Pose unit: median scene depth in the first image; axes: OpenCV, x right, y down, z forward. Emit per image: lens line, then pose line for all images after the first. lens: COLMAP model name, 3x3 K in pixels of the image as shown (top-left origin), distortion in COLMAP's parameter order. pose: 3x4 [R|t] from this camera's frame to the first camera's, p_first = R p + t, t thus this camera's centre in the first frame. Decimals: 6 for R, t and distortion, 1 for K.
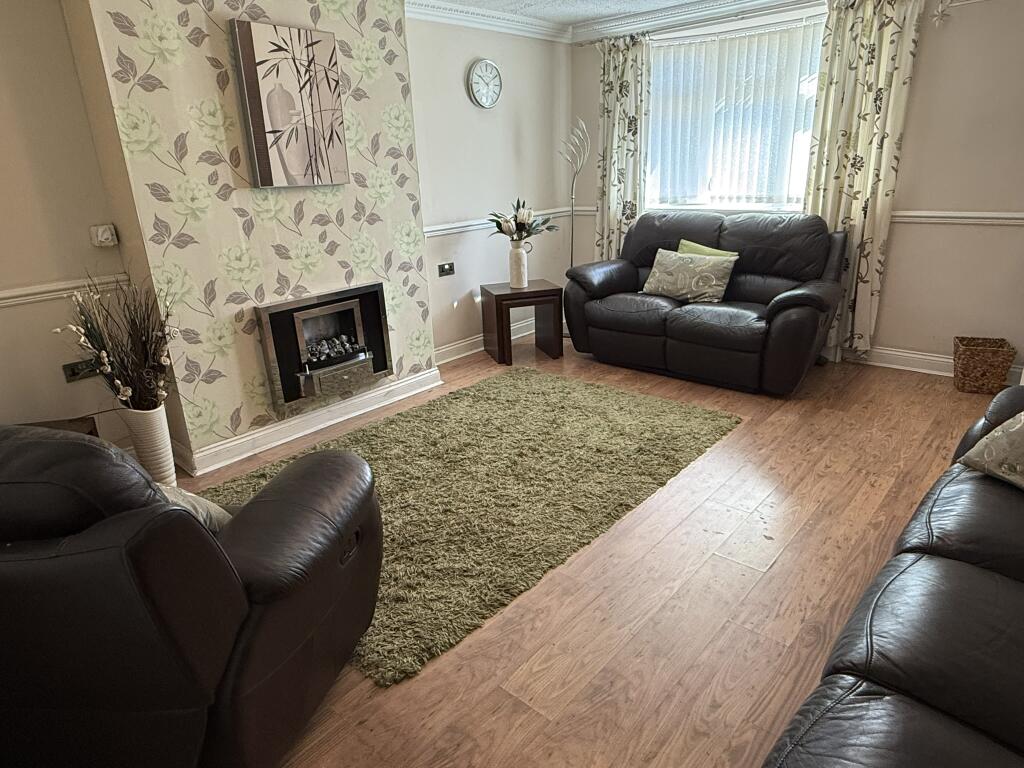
lens RADIAL K [[635.1, 0, 509.2], [0, 635.1, 383.1], [0, 0, 1]] dist [0.003575, 0.001387]
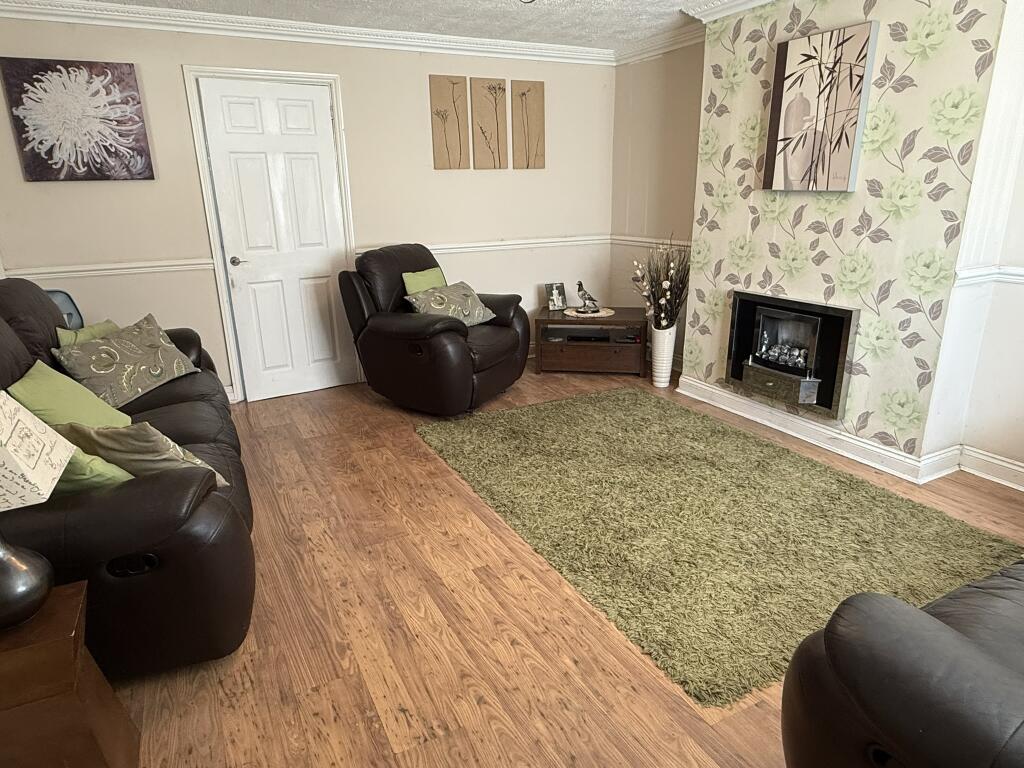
lens RADIAL K [[635.1, 0, 509.2], [0, 635.1, 385.5], [0, 0, 1]] dist [0.003575, 0.001387]
pose [[-0.357733, 0.327787, -0.874404, 0.845737], [-0.277828, 0.856608, 0.434780, -0.363712], [0.891537, 0.398469, -0.215368, 0.948023]]
